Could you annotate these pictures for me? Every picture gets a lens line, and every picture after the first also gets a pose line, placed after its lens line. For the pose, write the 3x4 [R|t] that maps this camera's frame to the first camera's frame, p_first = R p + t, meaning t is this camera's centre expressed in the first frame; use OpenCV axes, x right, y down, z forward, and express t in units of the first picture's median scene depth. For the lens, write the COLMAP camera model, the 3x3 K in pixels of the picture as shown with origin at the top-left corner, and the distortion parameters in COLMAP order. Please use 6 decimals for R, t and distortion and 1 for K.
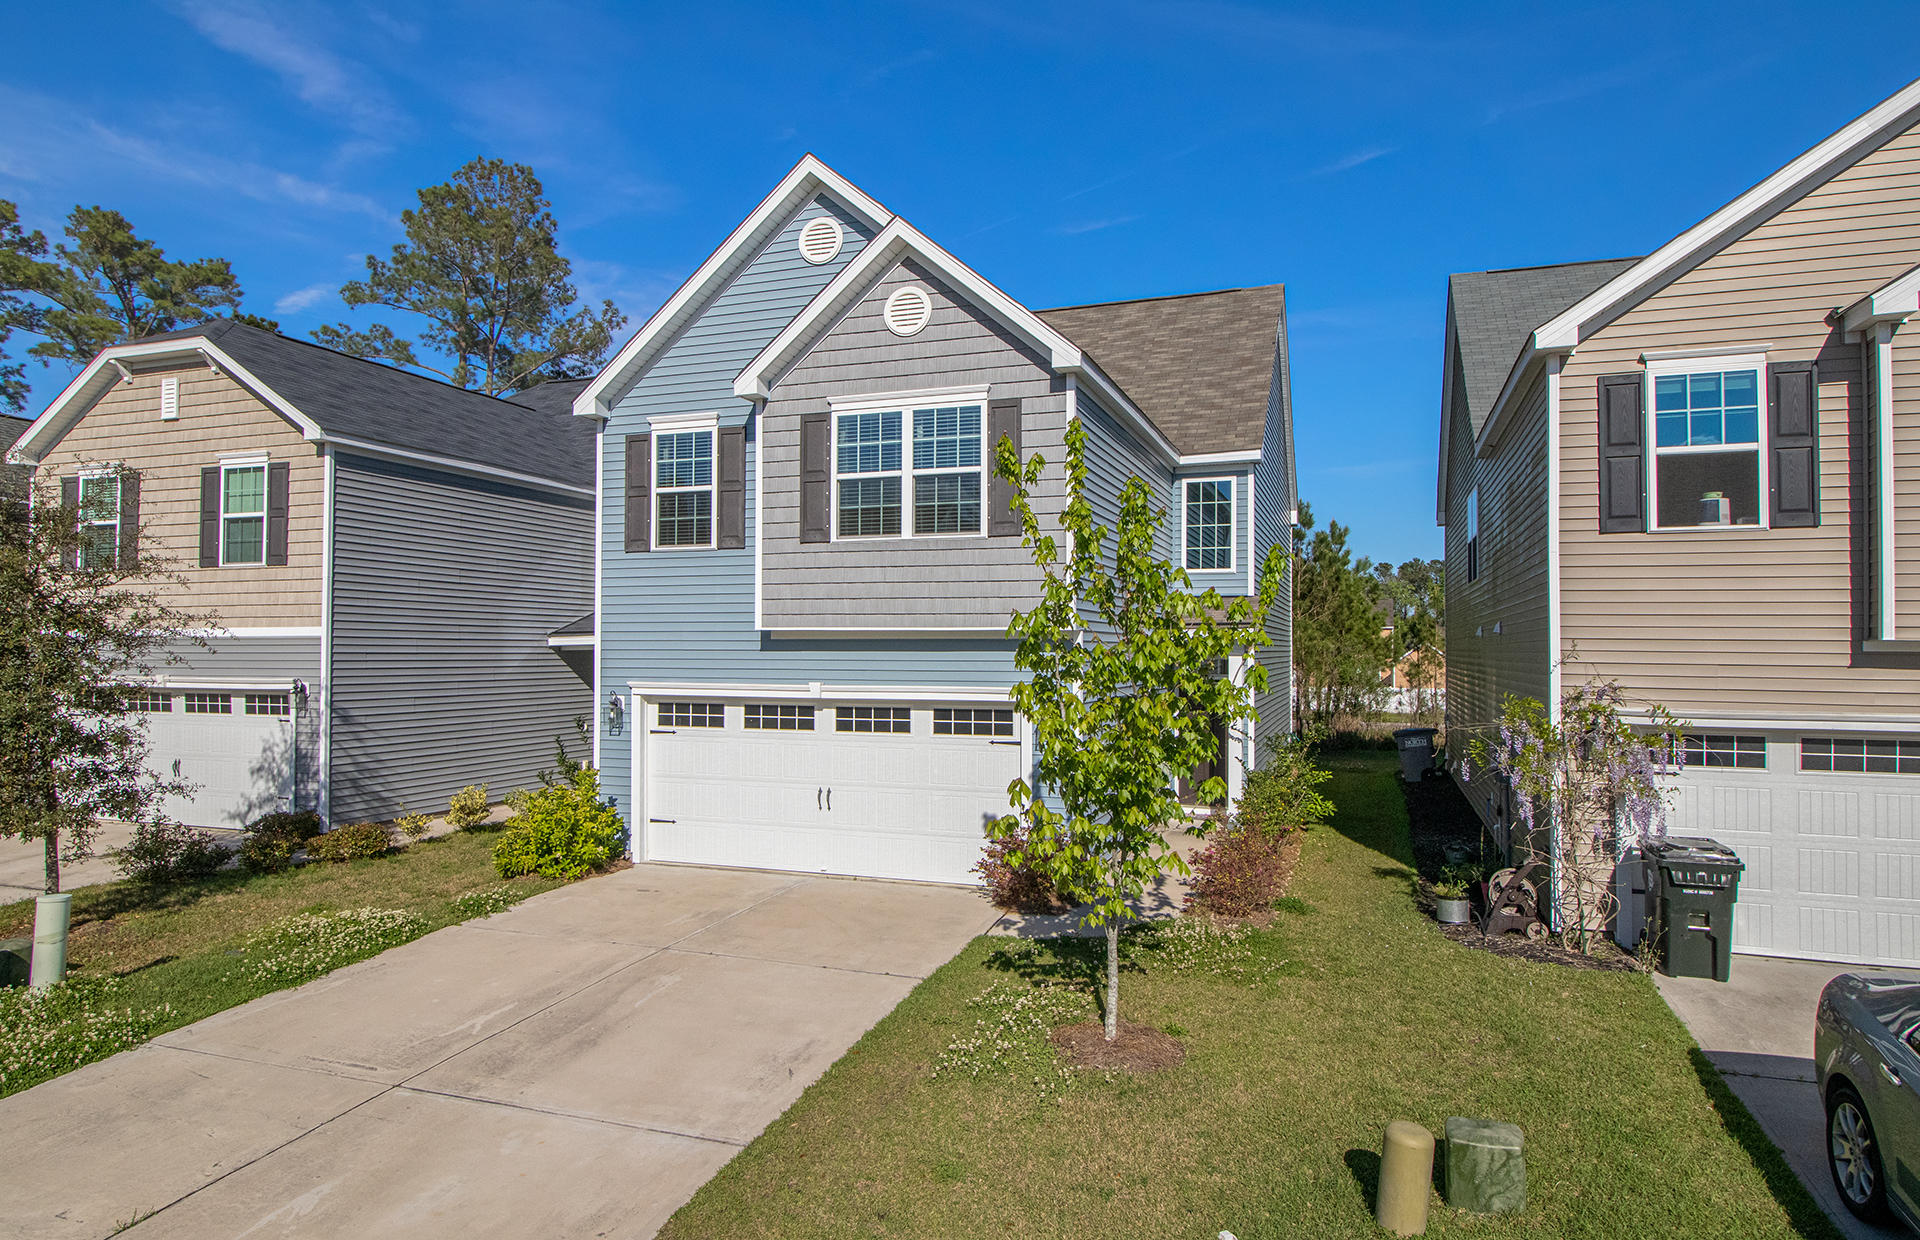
lens RADIAL K [[1130.0, 0, 960.0], [0, 1130.0, 620.0], [0, 0, 1]] dist [0.002339, -0.001210]
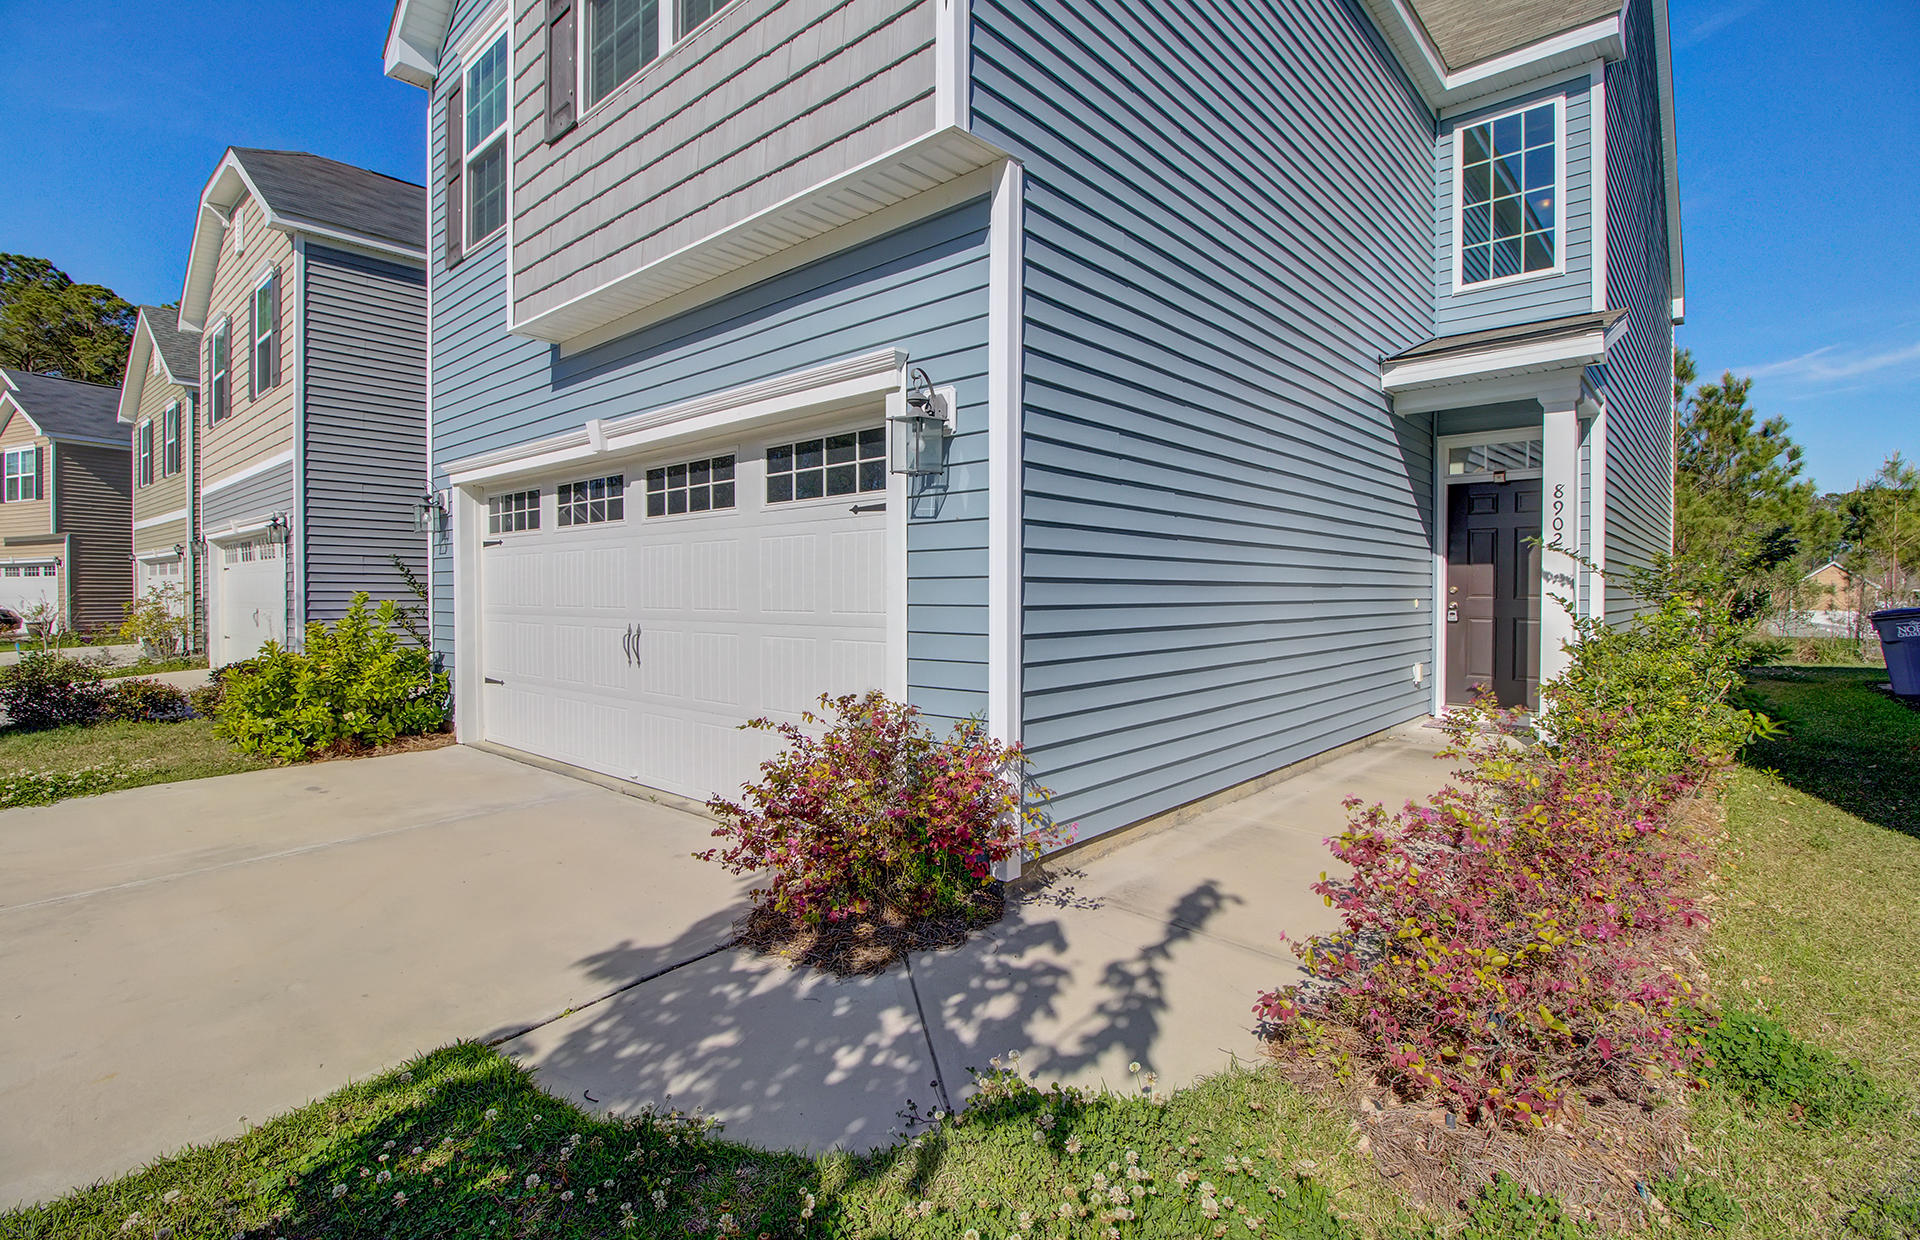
lens RADIAL K [[885.2, 0, 957.9], [0, 885.2, 595.9], [0, 0, 1]] dist [-0.019859, -0.000429]
pose [[0.926971, 0.000787, -0.375133, 0.180625], [0.010471, 0.999554, 0.027971, 0.127237], [0.374988, -0.029856, 0.926549, 0.686516]]
